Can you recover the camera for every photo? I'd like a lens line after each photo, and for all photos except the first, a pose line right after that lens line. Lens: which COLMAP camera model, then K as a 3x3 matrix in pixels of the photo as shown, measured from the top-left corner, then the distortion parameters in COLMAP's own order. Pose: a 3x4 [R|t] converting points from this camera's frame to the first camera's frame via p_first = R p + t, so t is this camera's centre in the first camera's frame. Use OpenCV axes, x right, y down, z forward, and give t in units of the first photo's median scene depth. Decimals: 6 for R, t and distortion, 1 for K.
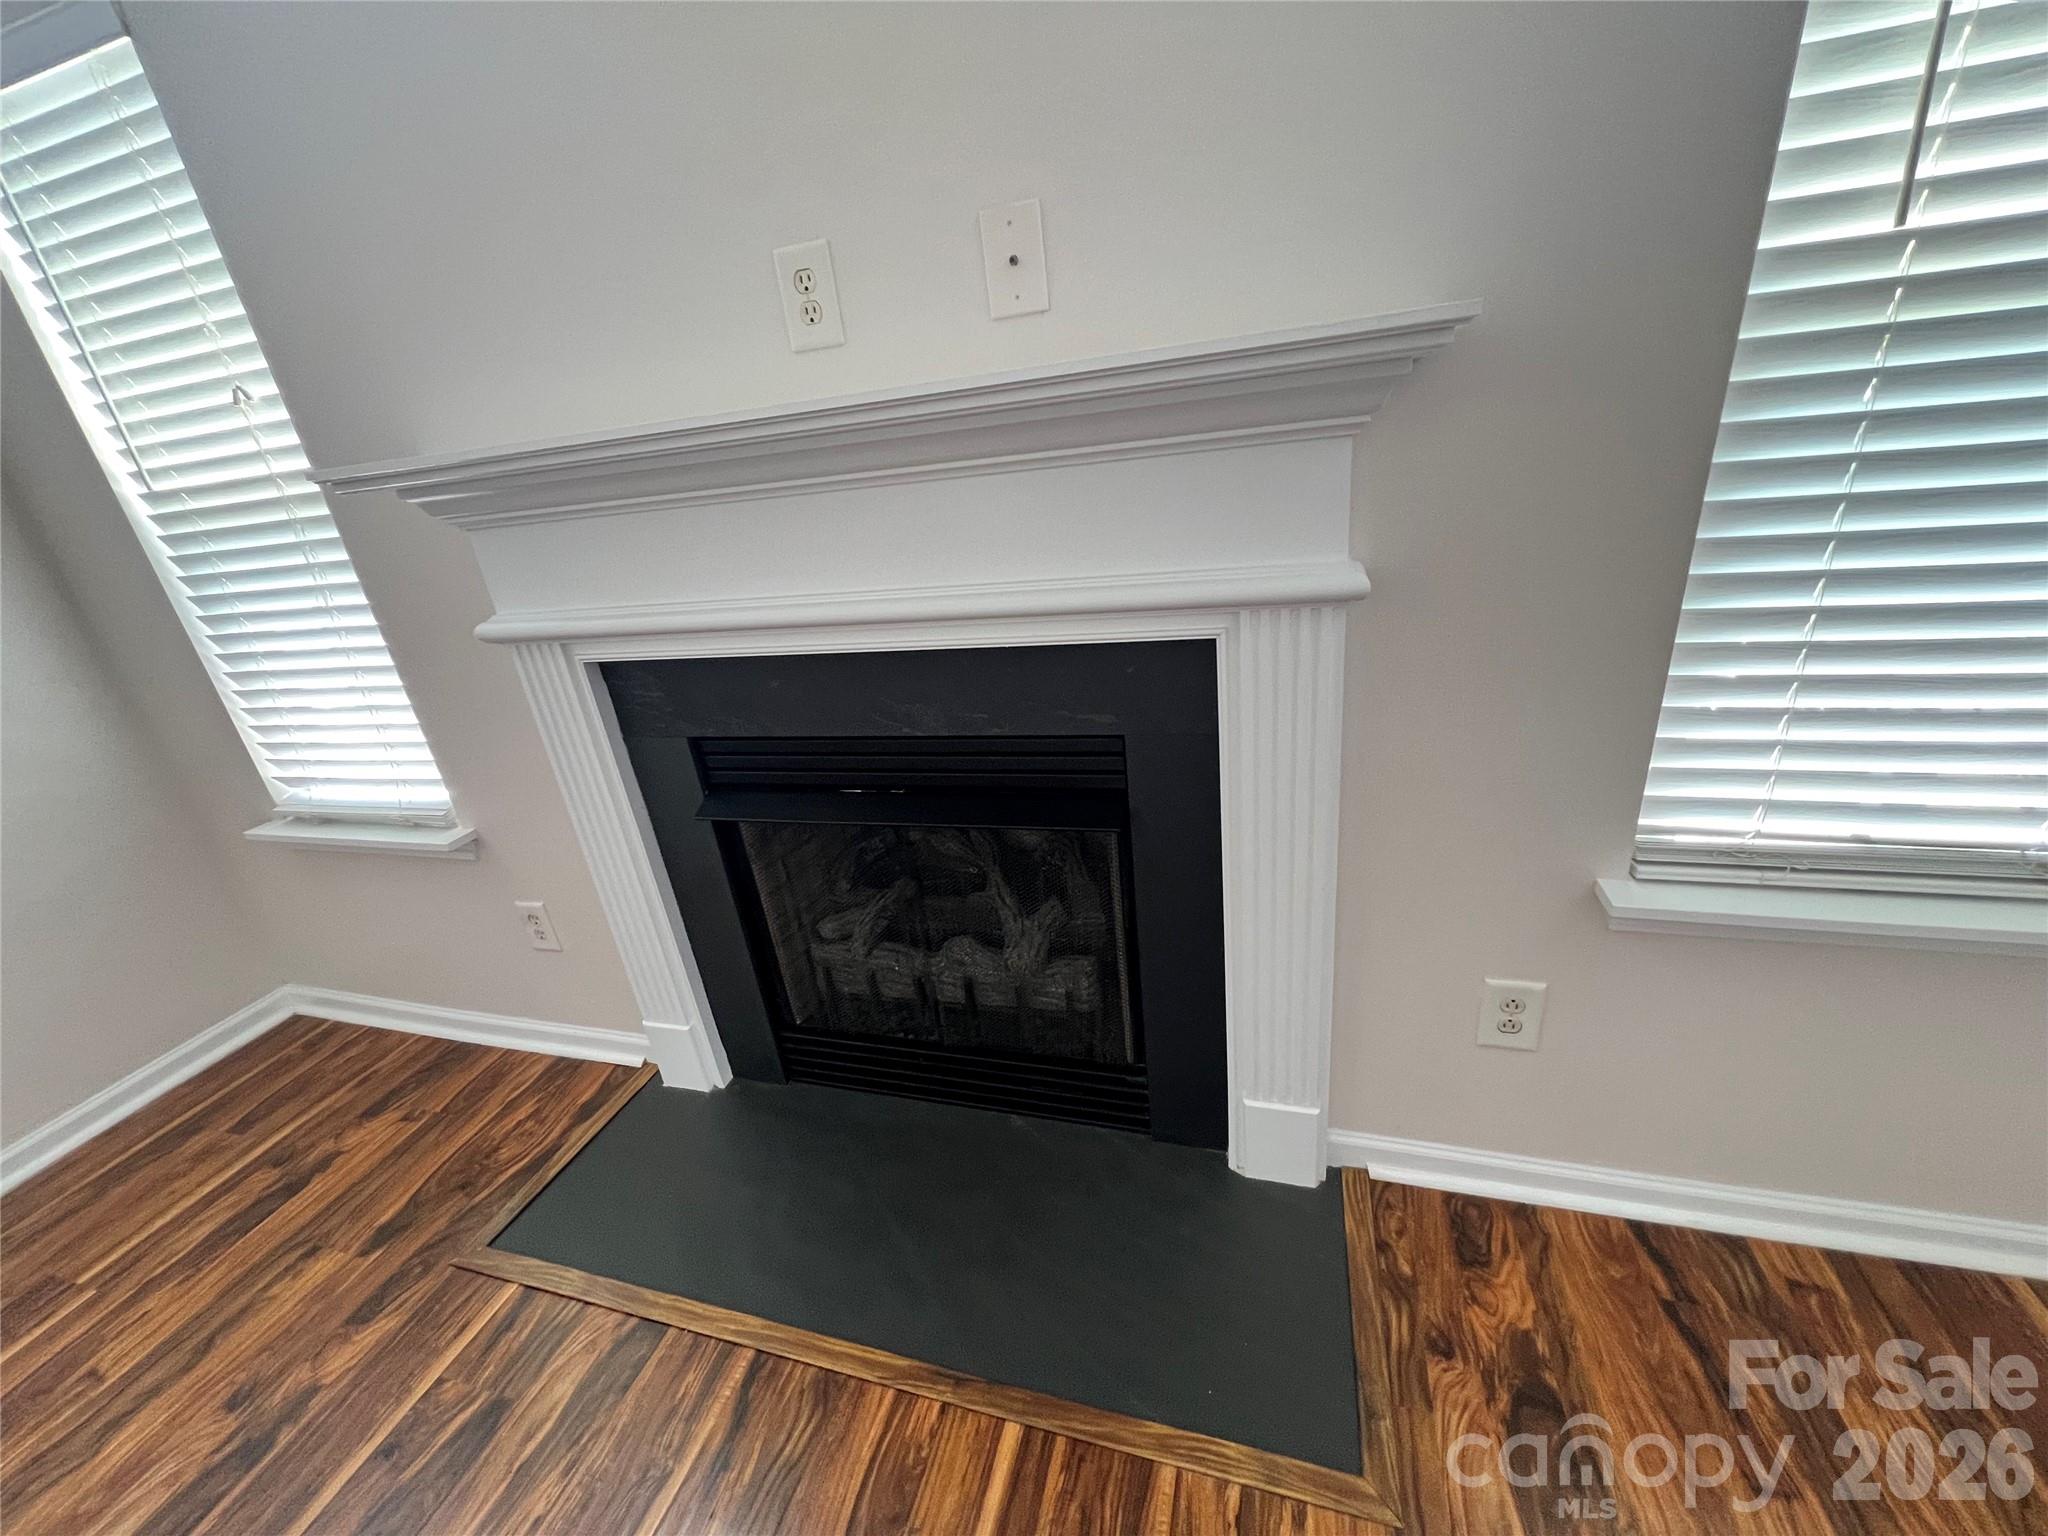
lens RADIAL K [[812.4, 0, 1017.1], [0, 812.4, 765.5], [0, 0, 1]] dist [-0.000725, -0.000542]
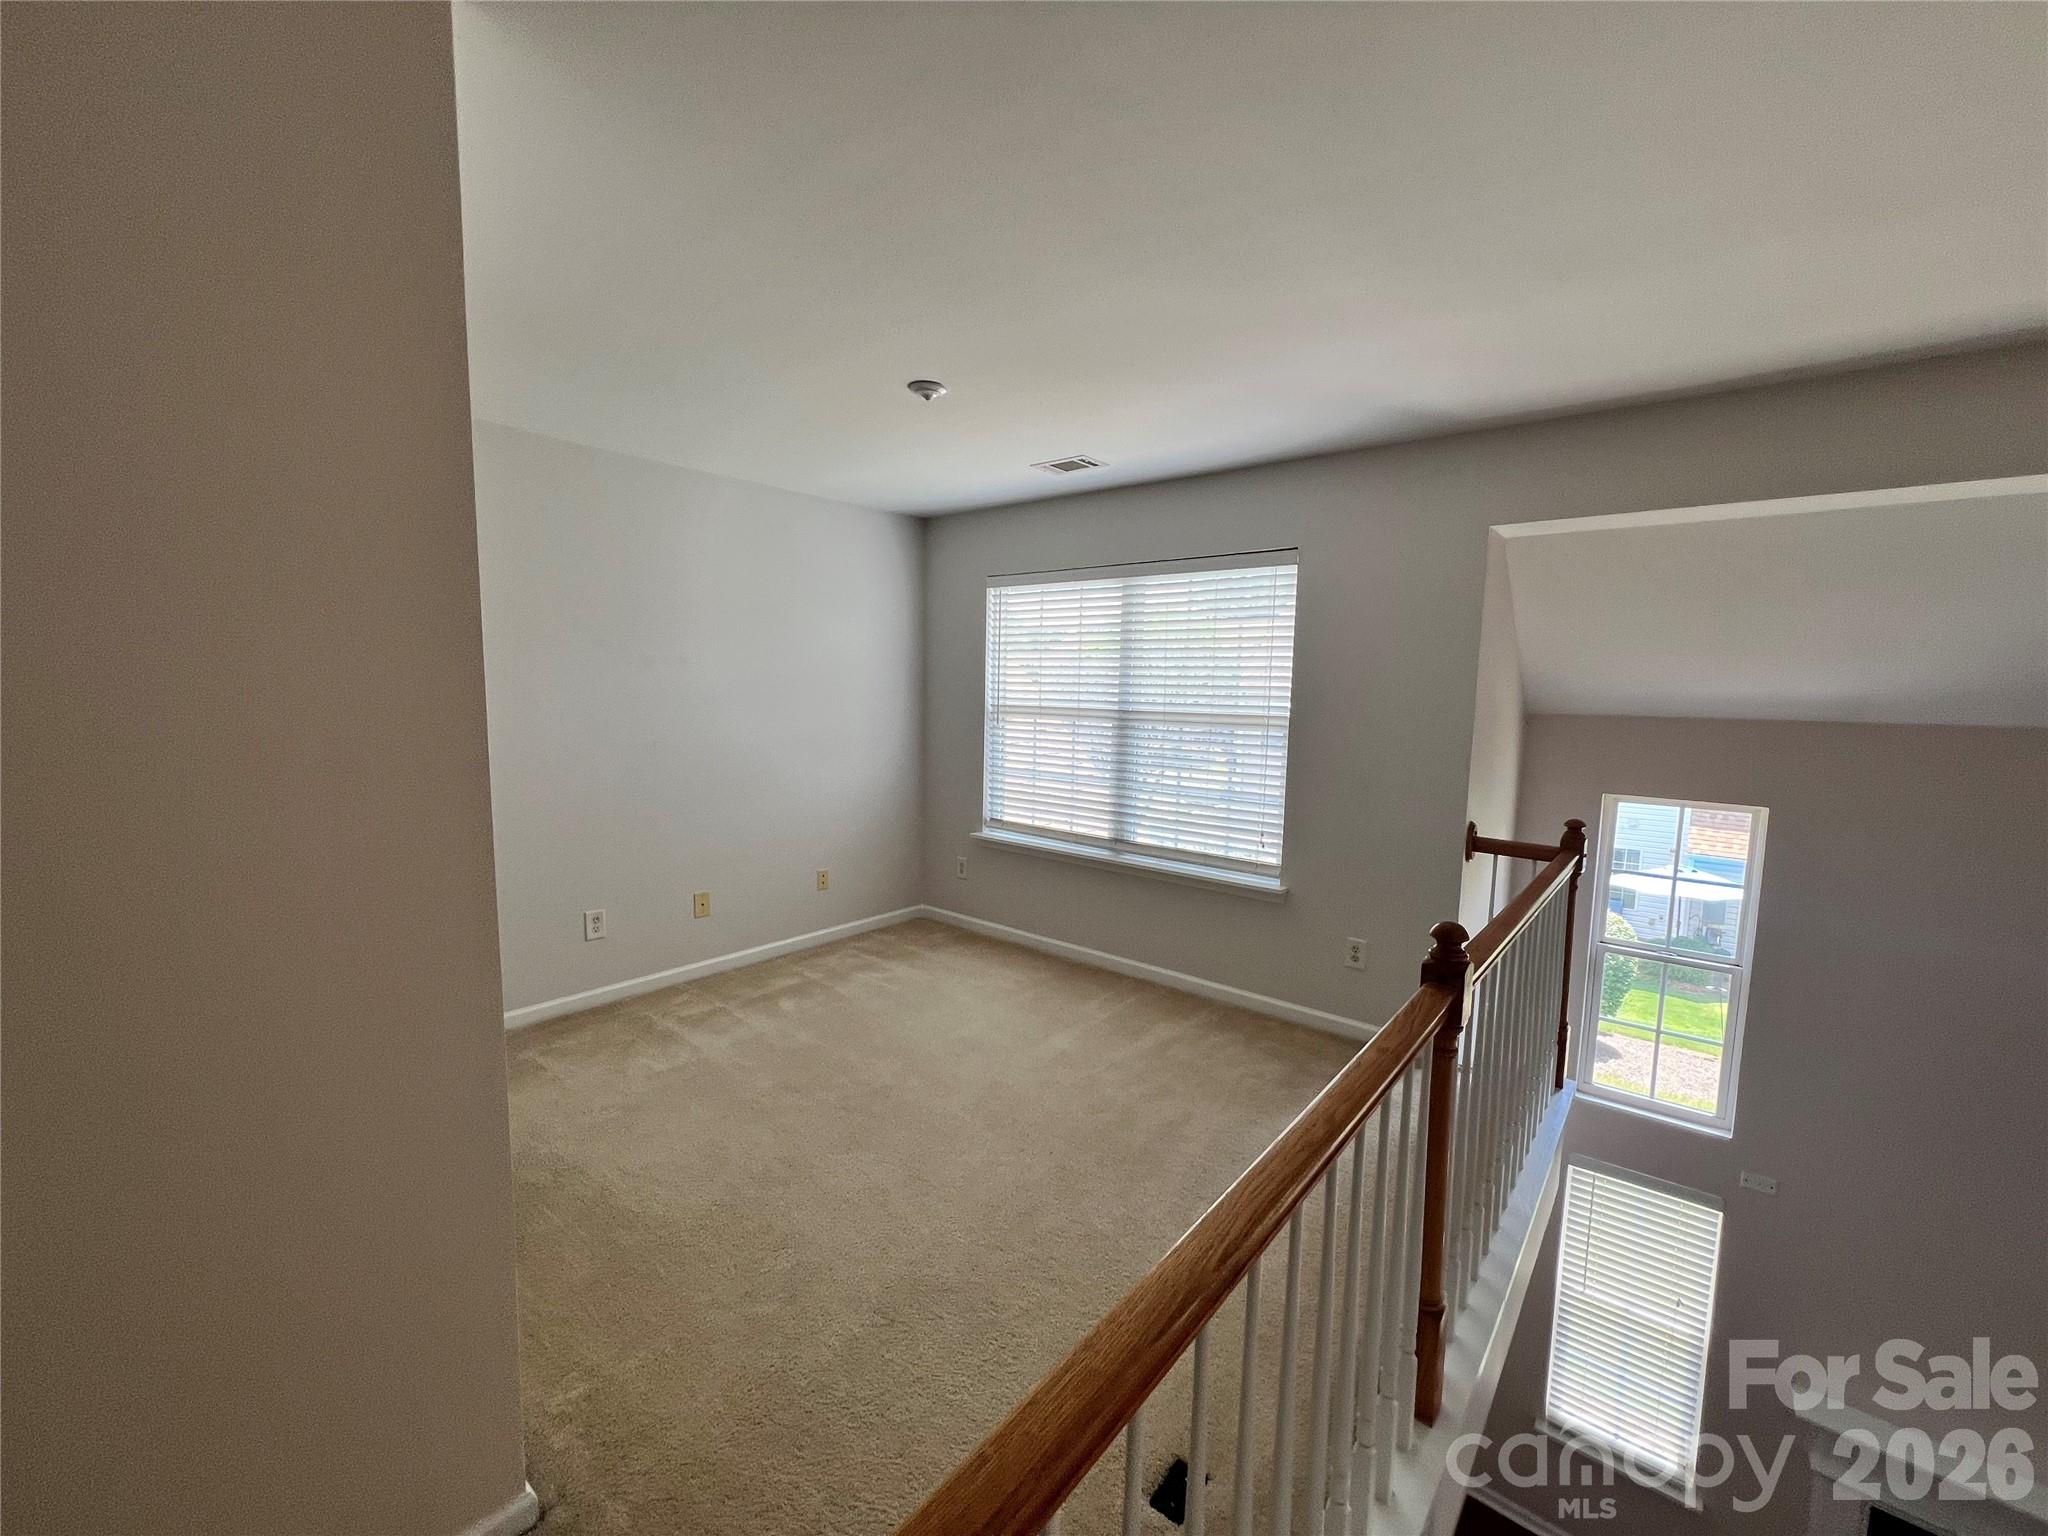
lens RADIAL K [[817.6, 0, 1022.4], [0, 817.6, 769.6], [0, 0, 1]] dist [-0.001412, 0.000709]
pose [[0.914071, 0.170005, -0.368201, -2.212645], [-0.263421, 0.939187, -0.220312, -0.933785], [0.308356, 0.298373, 0.903267, -2.451184]]
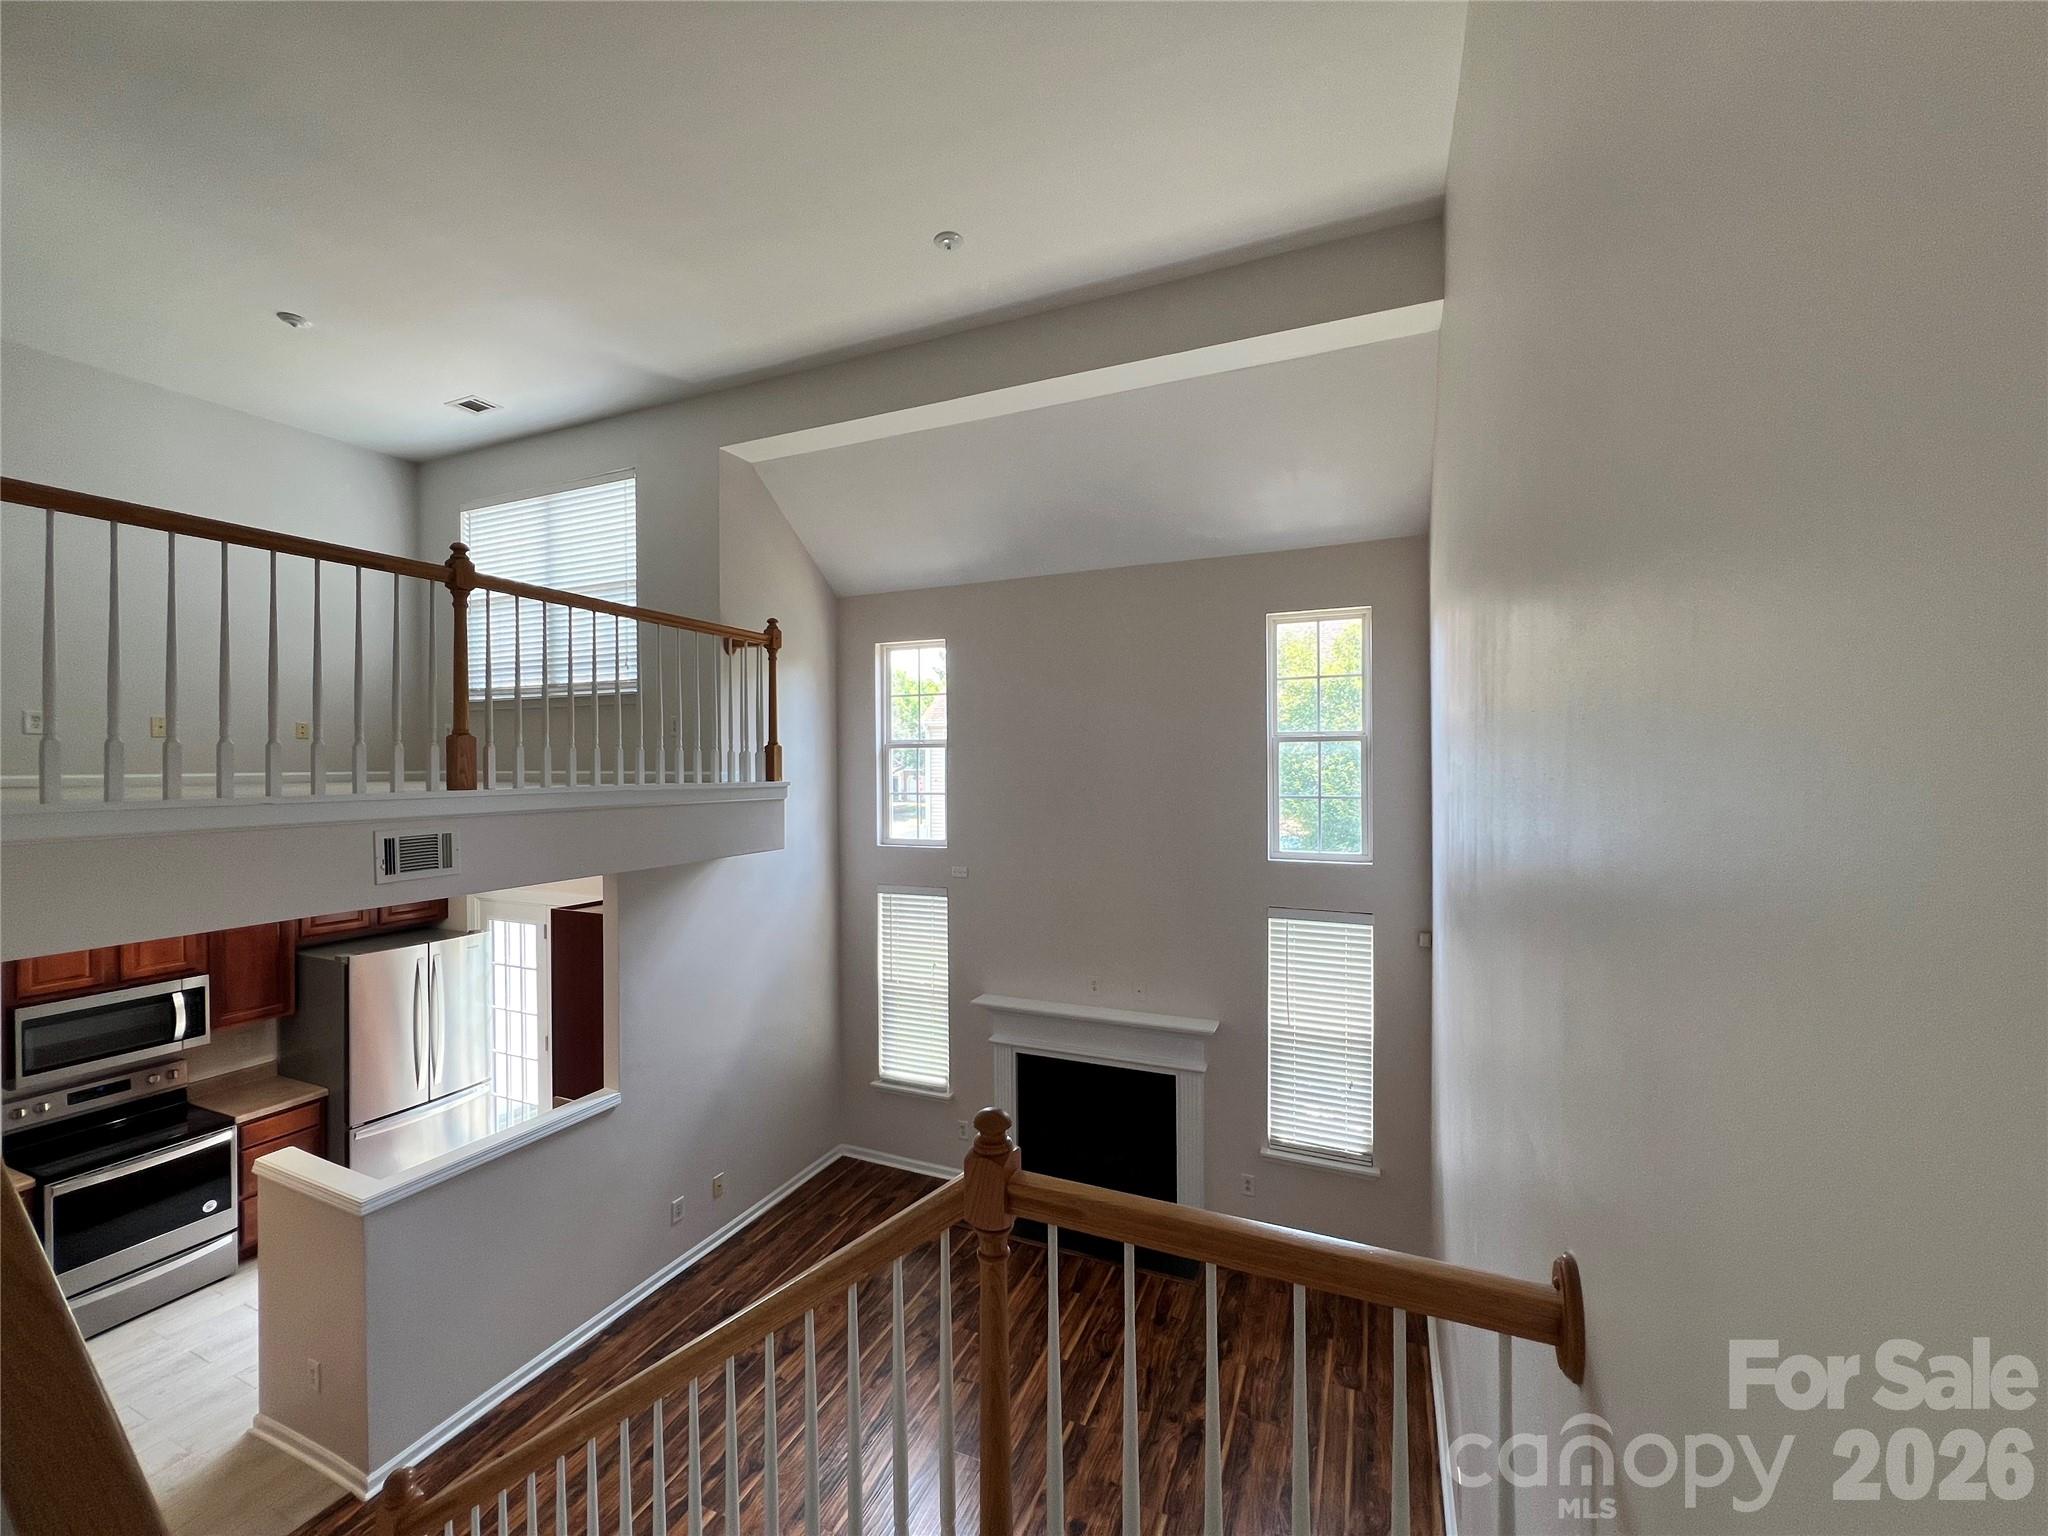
lens RADIAL K [[817.6, 0, 1019.9], [0, 817.6, 768.0], [0, 0, 1]] dist [-0.001412, 0.000709]
pose [[0.987436, 0.107759, -0.115577, -0.210937], [-0.143115, 0.919947, -0.364986, 0.043064], [0.066994, 0.376942, 0.923811, -2.999673]]
